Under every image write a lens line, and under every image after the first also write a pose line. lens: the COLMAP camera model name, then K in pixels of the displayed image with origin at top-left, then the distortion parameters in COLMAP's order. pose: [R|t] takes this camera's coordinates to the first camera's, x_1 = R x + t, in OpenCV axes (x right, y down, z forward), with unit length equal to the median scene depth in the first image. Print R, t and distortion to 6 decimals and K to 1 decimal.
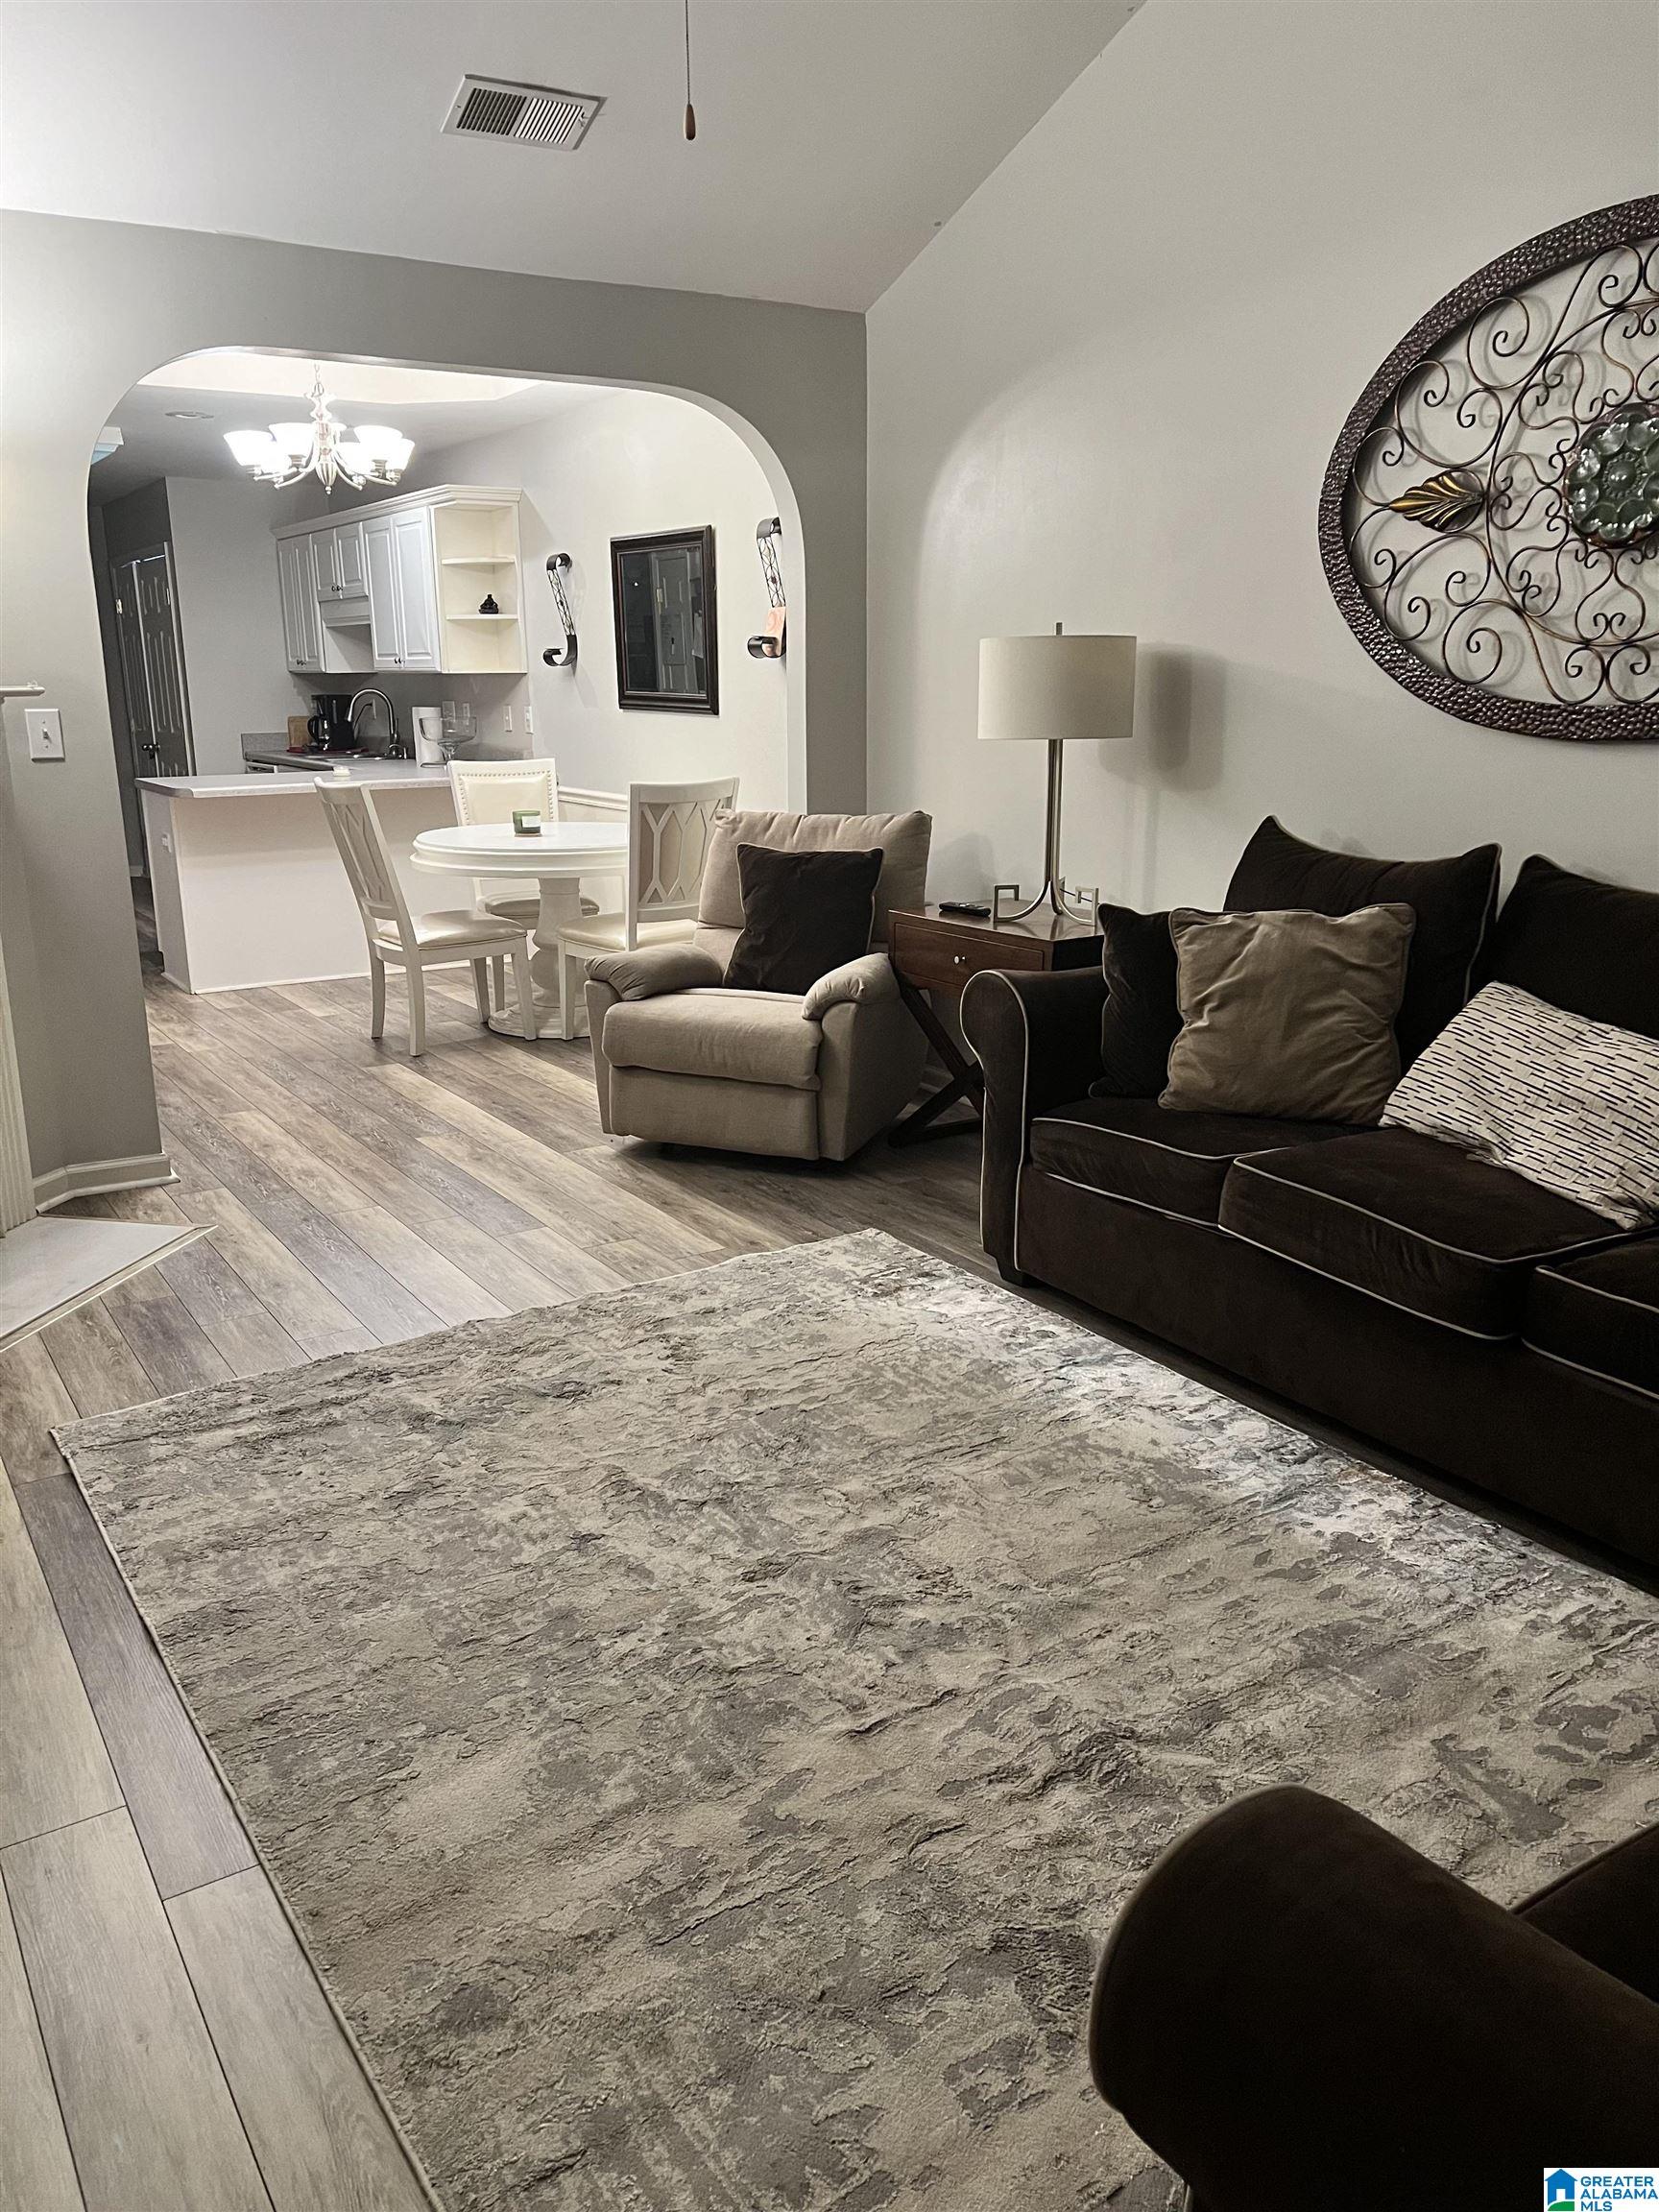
lens RADIAL K [[1666.5, 0, 828.9], [0, 1666.5, 1114.4], [0, 0, 1]] dist [0.053630, -0.063825]
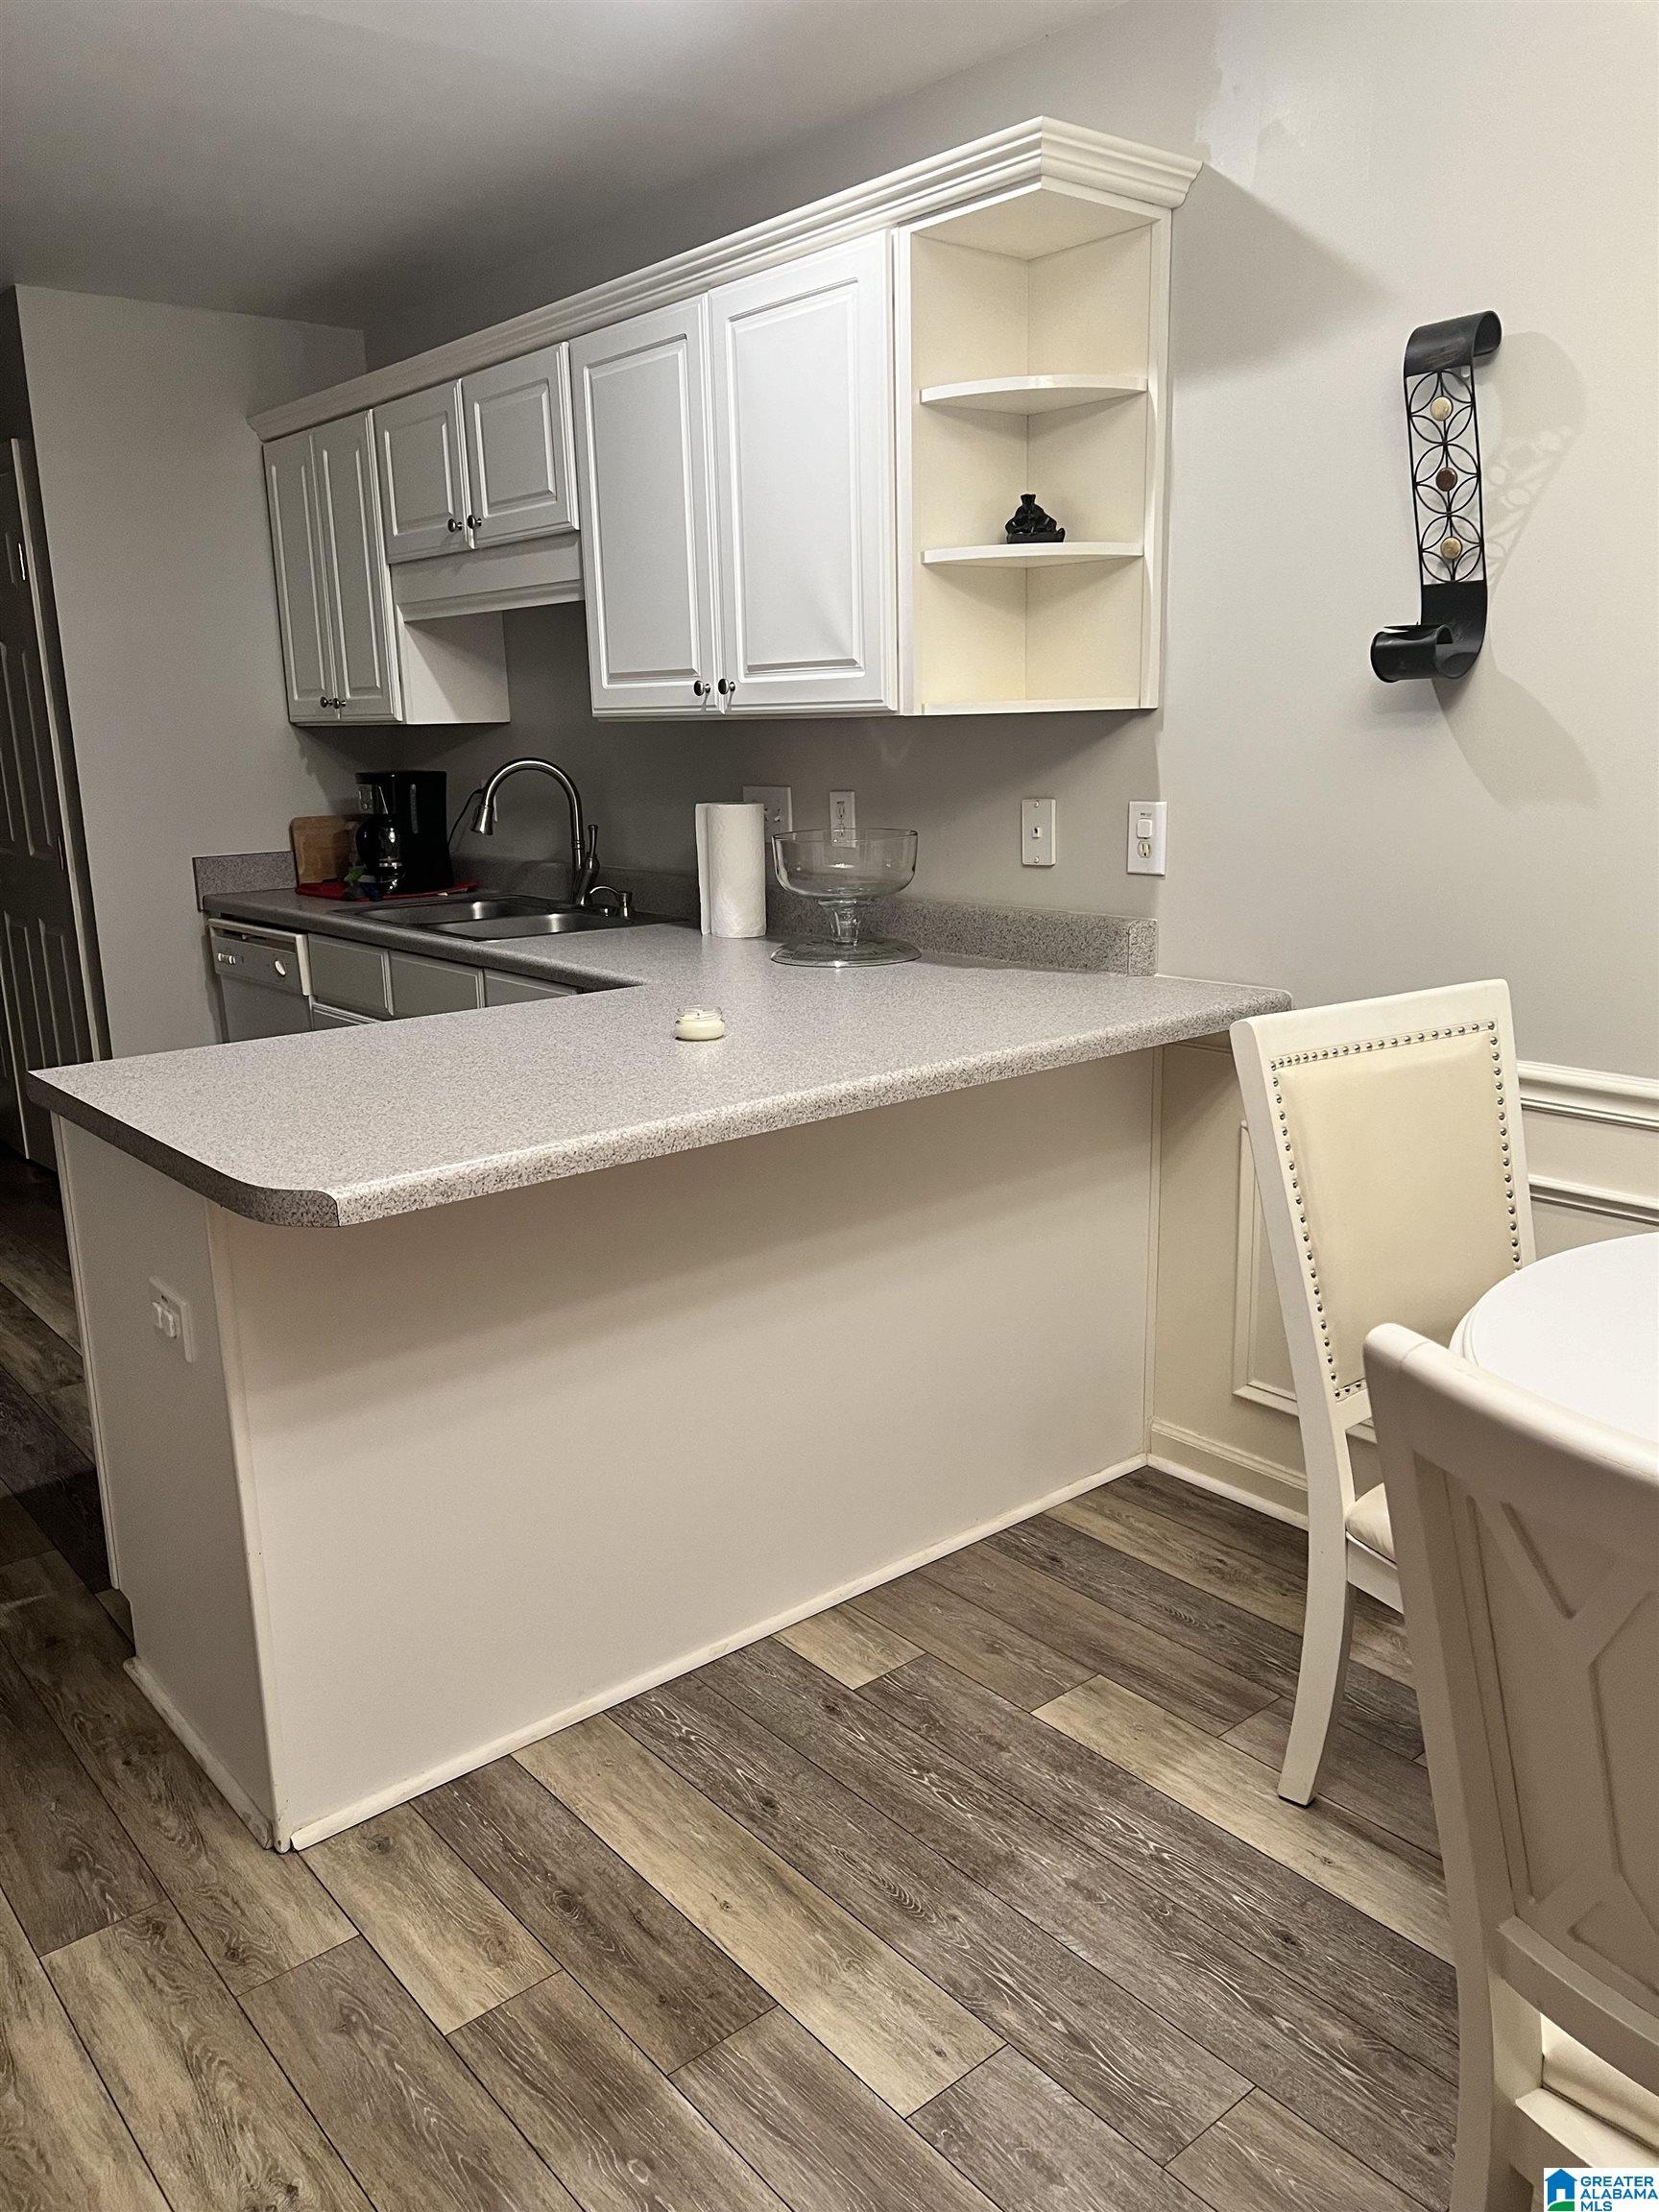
lens RADIAL K [[1666.5, 0, 814.6], [0, 1666.5, 1116.9], [0, 0, 1]] dist [0.053630, -0.063825]
pose [[0.992734, -0.040403, 0.113345, -0.492288], [0.043513, 0.998737, -0.025102, -0.285223], [-0.112187, 0.029852, 0.993239, 1.095357]]
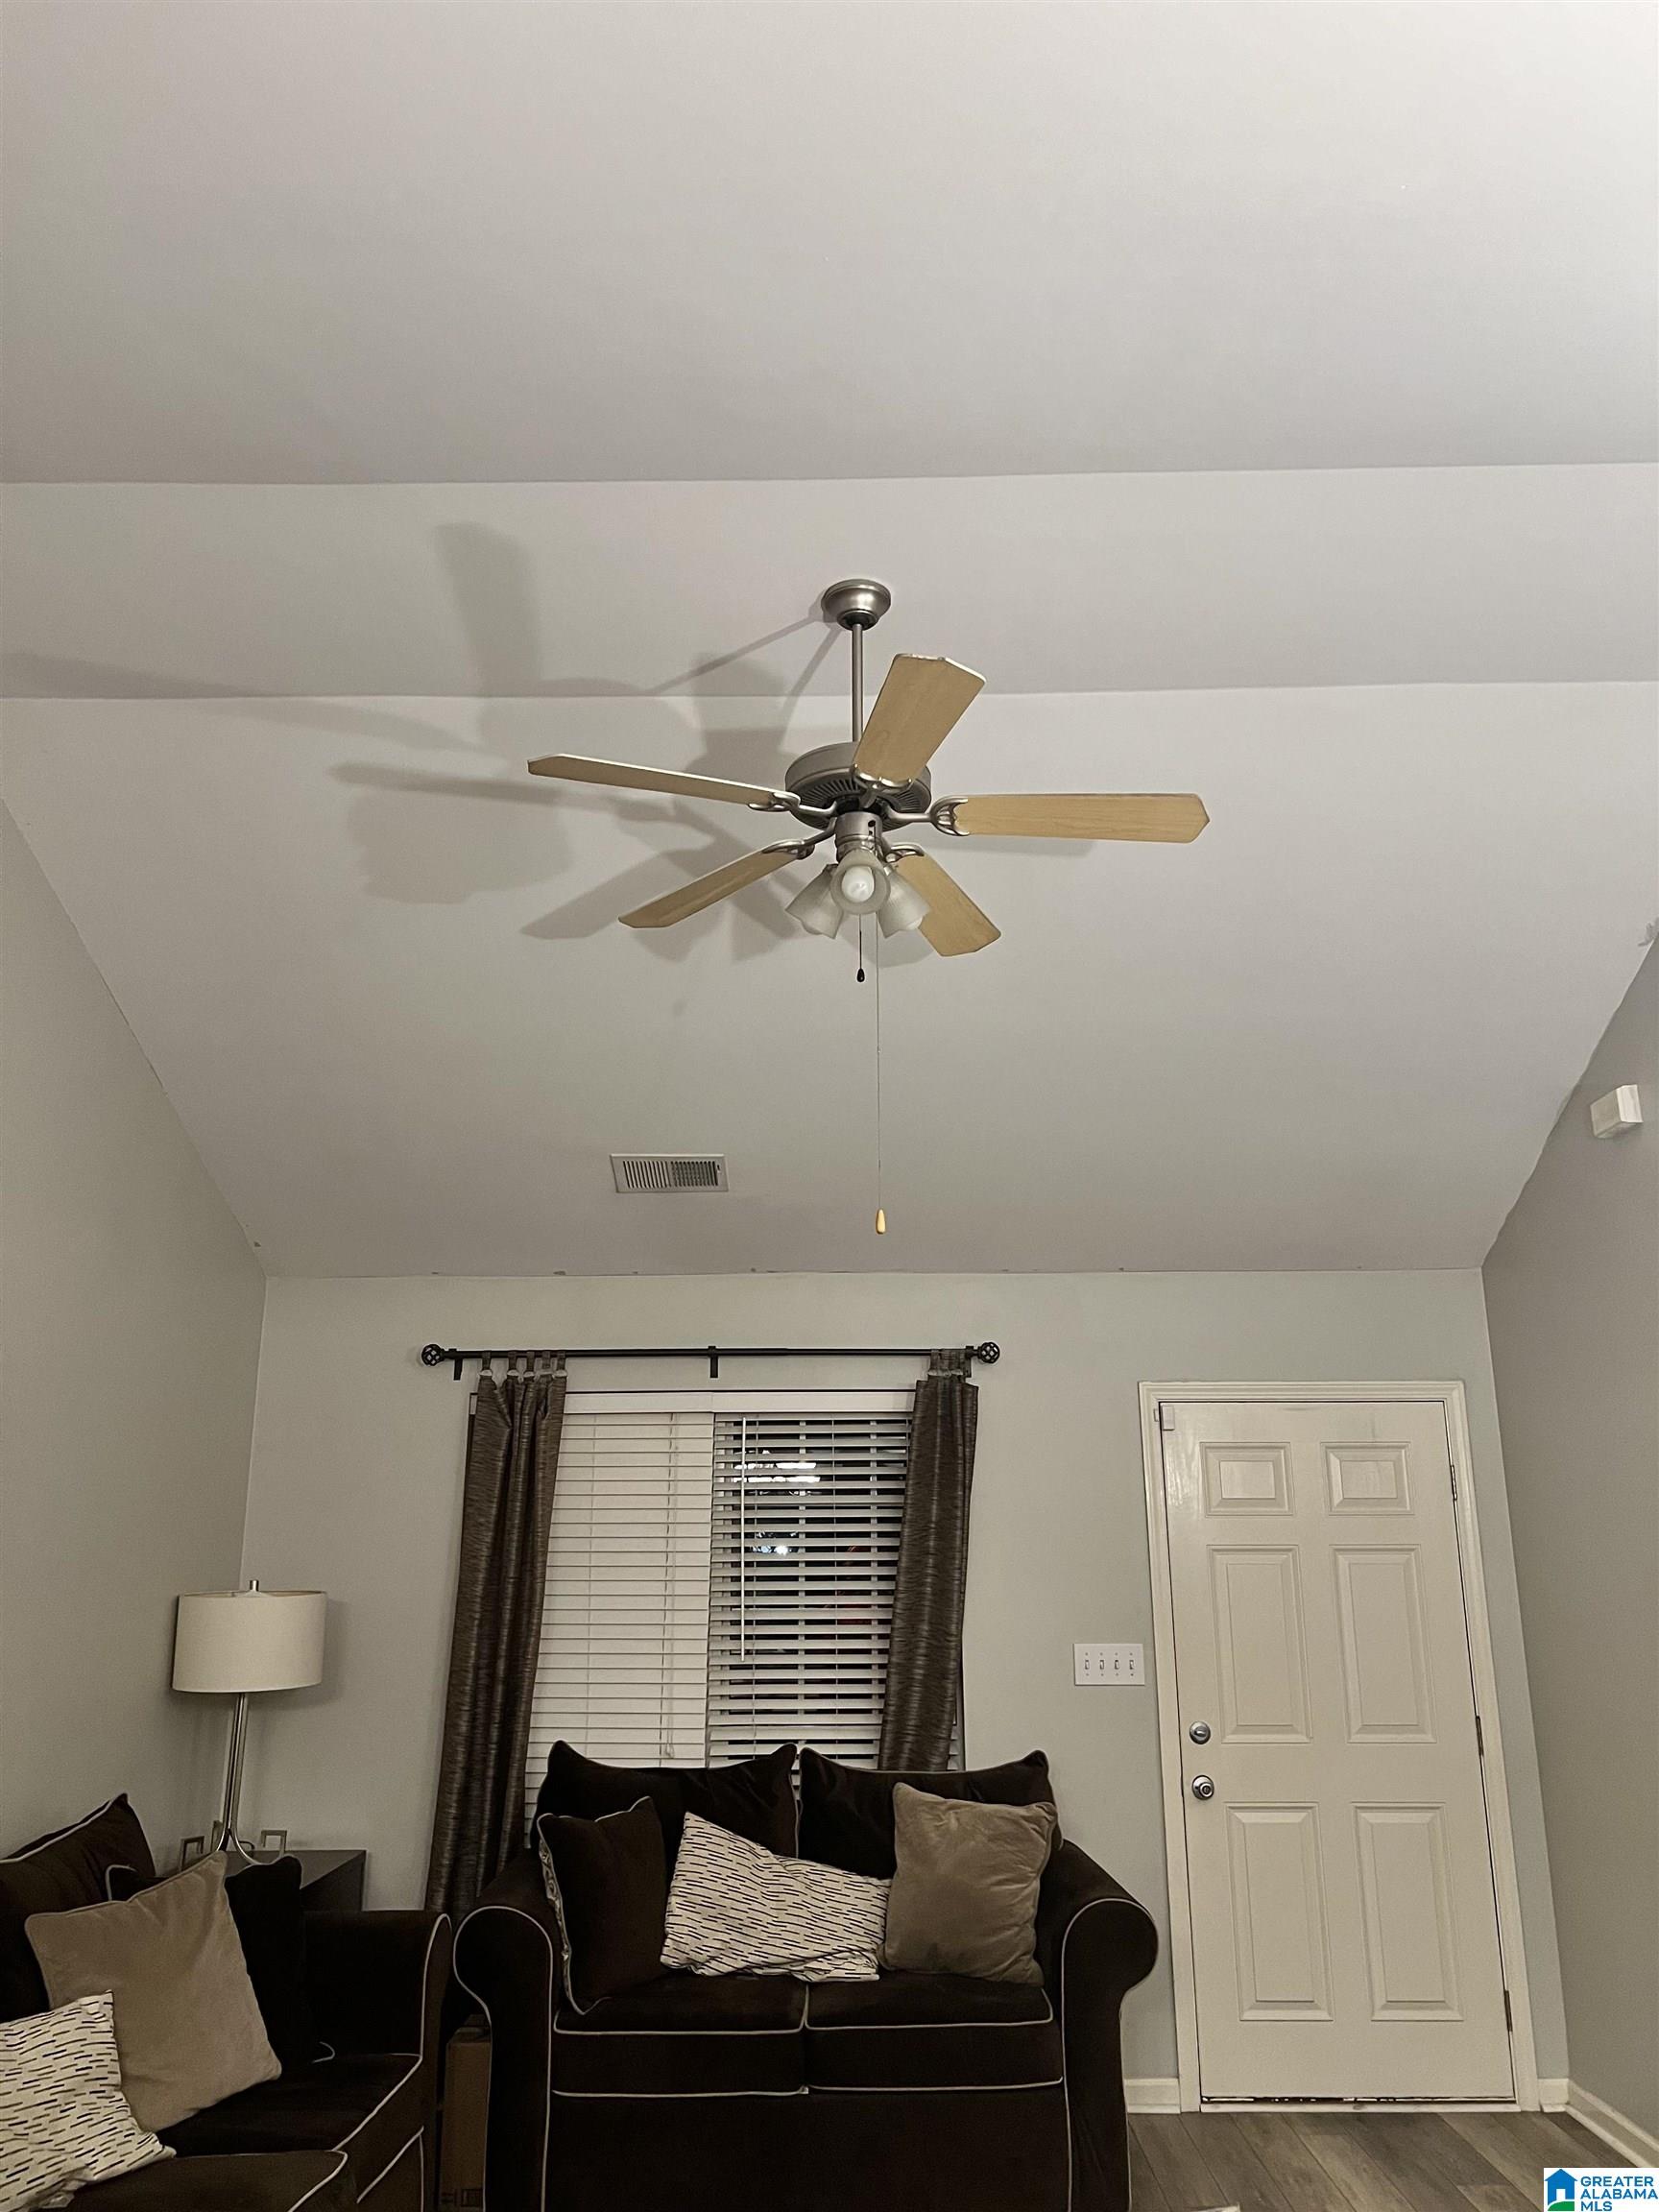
lens RADIAL K [[1666.5, 0, 825.2], [0, 1666.5, 1109.3], [0, 0, 1]] dist [0.053630, -0.063825]
pose [[-0.830350, 0.156504, 0.534814, -0.355126], [0.156838, 0.986589, -0.045202, -0.299122], [-0.534716, 0.046346, -0.843760, 1.003480]]
